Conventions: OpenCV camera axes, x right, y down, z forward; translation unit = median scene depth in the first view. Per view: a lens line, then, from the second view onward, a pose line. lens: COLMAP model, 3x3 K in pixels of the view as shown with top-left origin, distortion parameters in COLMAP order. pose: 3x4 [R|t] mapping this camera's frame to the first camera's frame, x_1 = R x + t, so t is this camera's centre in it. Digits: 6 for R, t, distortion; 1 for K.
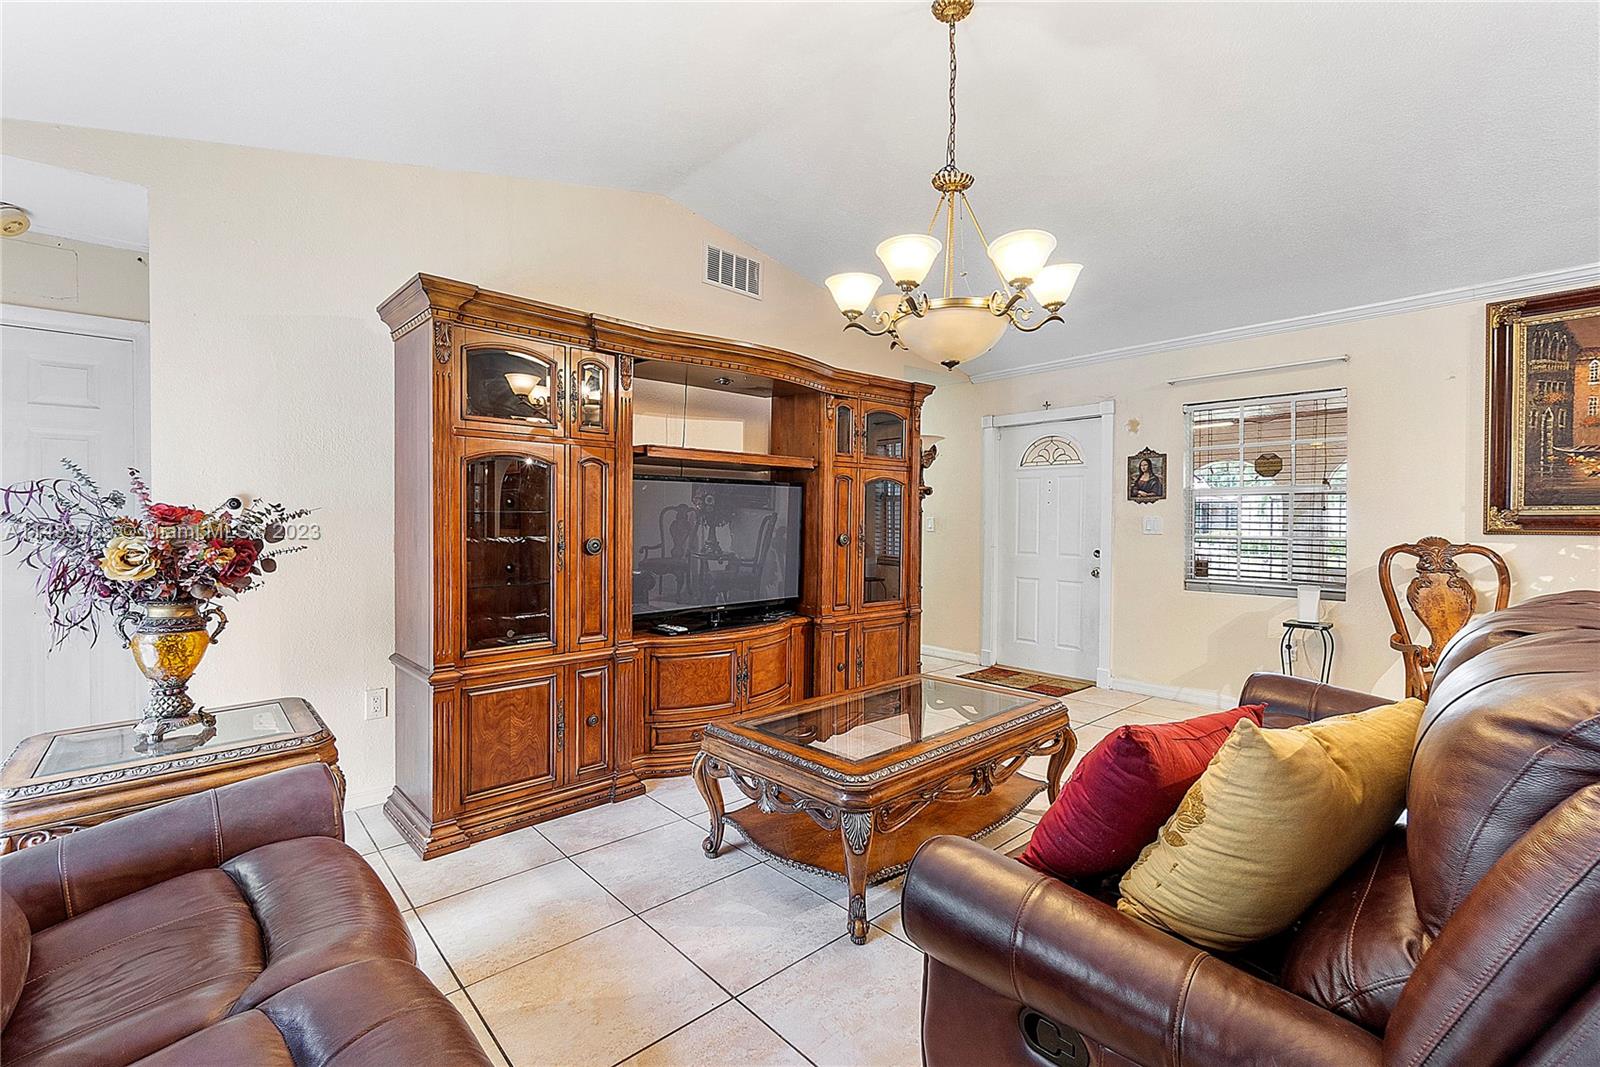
lens RADIAL K [[689.9, 0, 798.4], [0, 689.9, 532.7], [0, 0, 1]] dist [-0.012149, 0.001781]
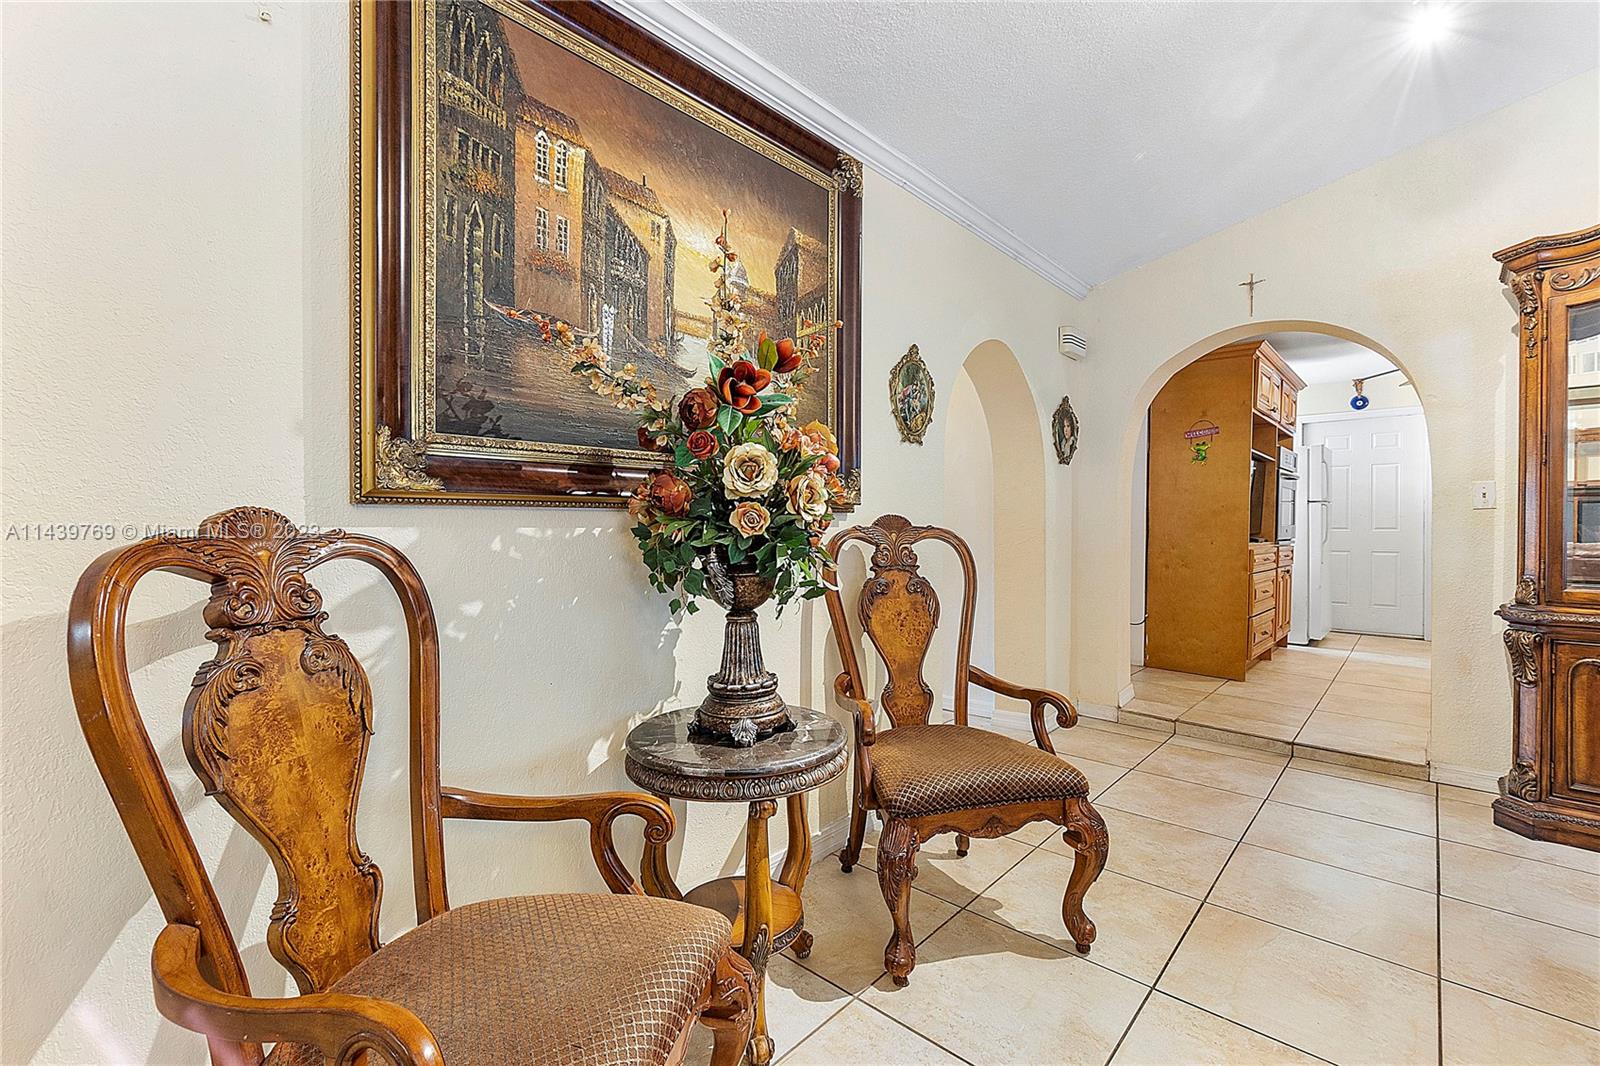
lens RADIAL K [[689.9, 0, 796.6], [0, 689.9, 535.3], [0, 0, 1]] dist [-0.012149, 0.001781]
pose [[-0.071753, -0.017822, 0.997263, 0.640927], [0.020101, 0.999611, 0.019310, 0.017137], [-0.997220, 0.021431, -0.071367, 0.811779]]
